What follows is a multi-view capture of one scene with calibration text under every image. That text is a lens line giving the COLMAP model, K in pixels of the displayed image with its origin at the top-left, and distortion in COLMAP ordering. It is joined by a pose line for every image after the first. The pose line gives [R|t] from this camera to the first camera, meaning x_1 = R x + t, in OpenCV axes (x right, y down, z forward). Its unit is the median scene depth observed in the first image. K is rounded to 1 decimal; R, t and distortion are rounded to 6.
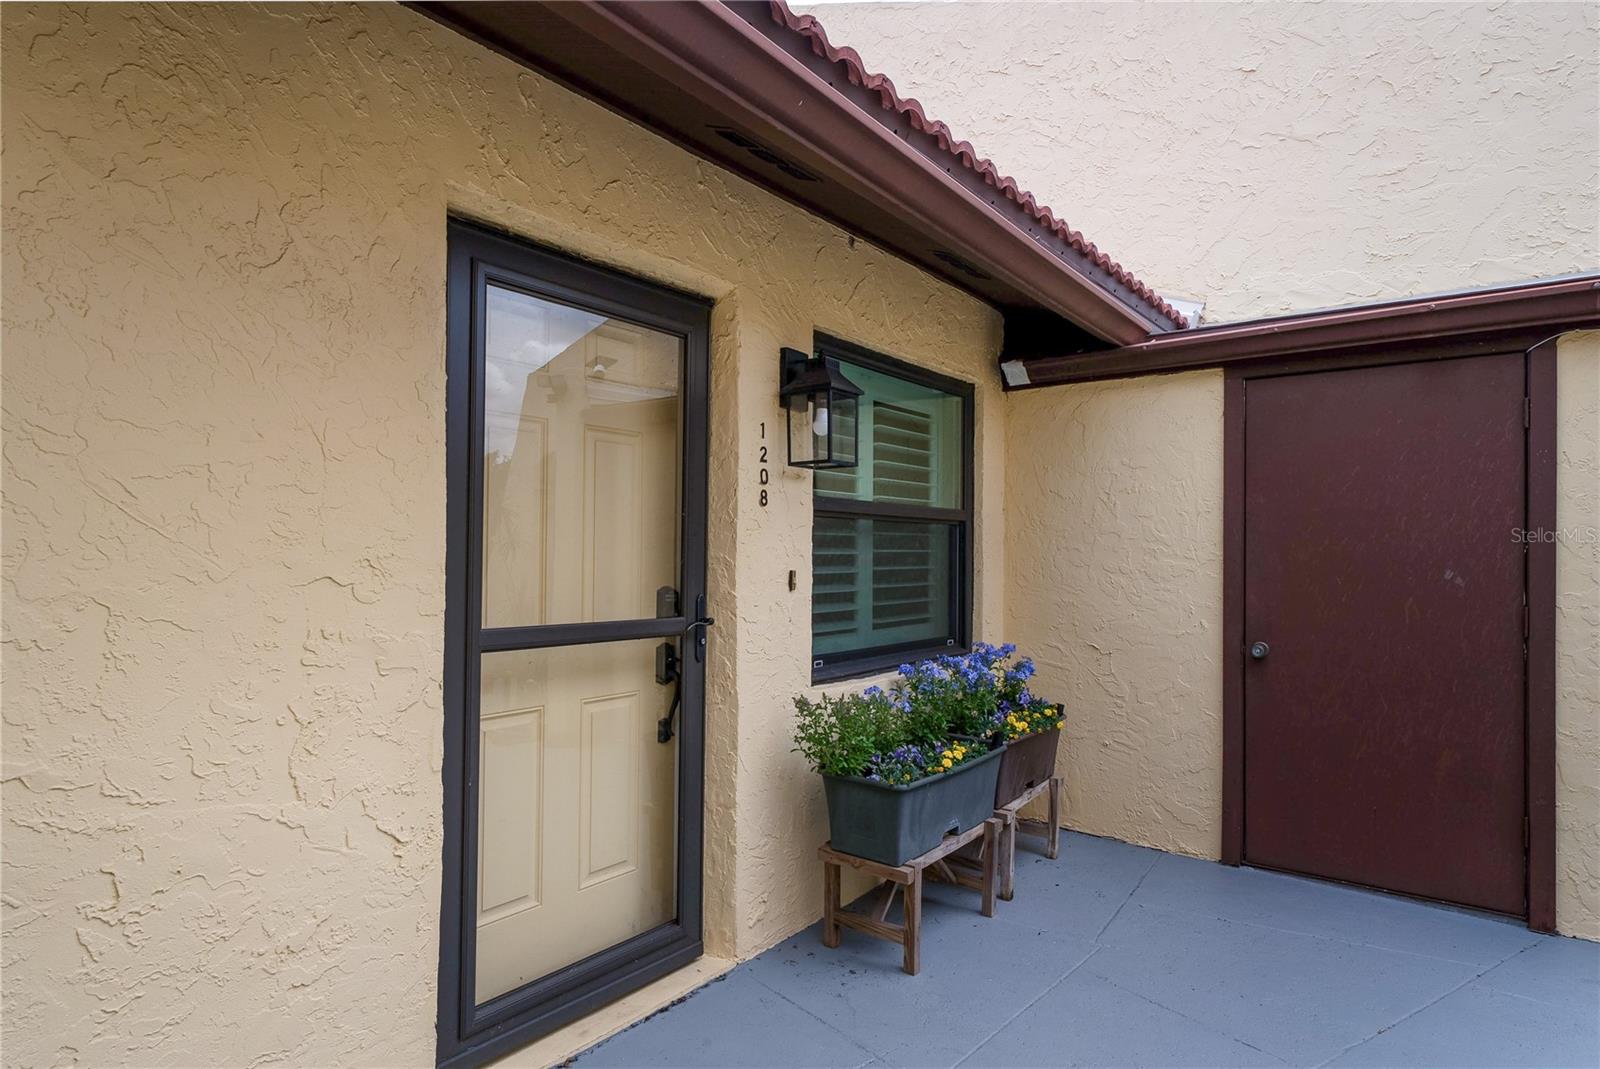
lens RADIAL K [[887.8, 0, 800.0], [0, 887.8, 534.5], [0, 0, 1]] dist [0.000817, 0.000187]
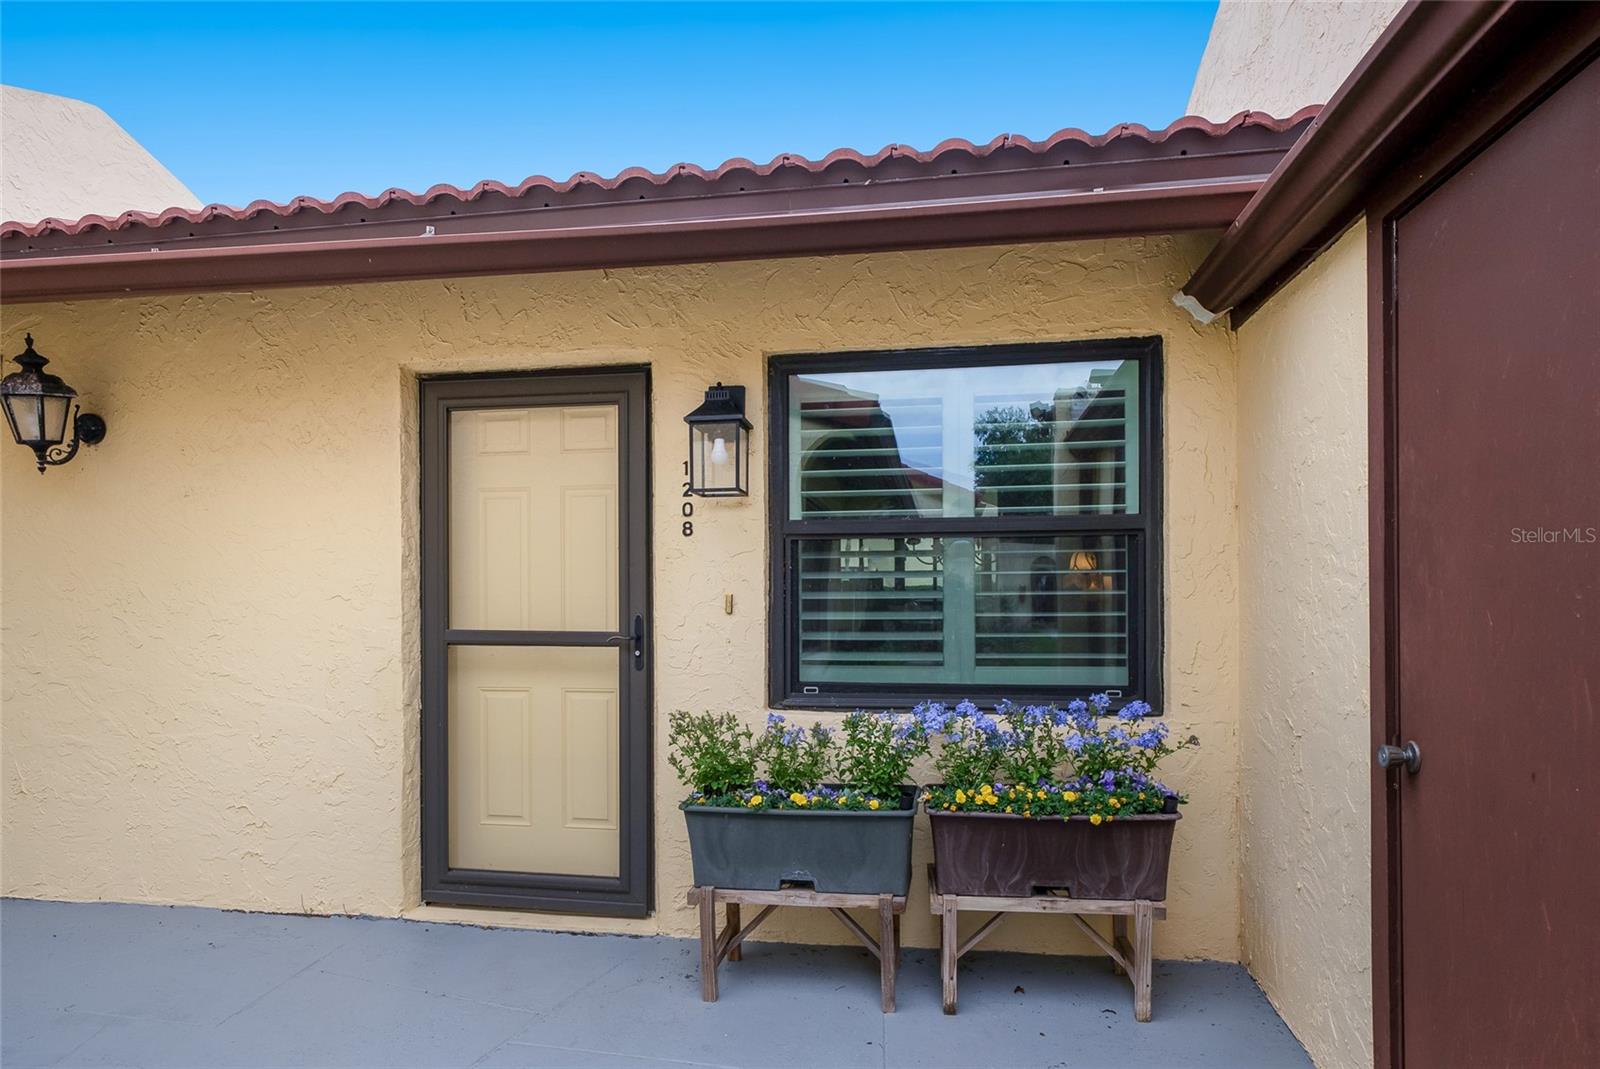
lens RADIAL K [[904.8, 0, 801.9], [0, 904.8, 570.2], [0, 0, 1]] dist [-0.000244, -0.000048]
pose [[0.475206, -0.025817, -0.879496, 1.049616], [0.028776, 0.999491, -0.013792, 0.031098], [0.879404, -0.018754, 0.475707, 0.603412]]
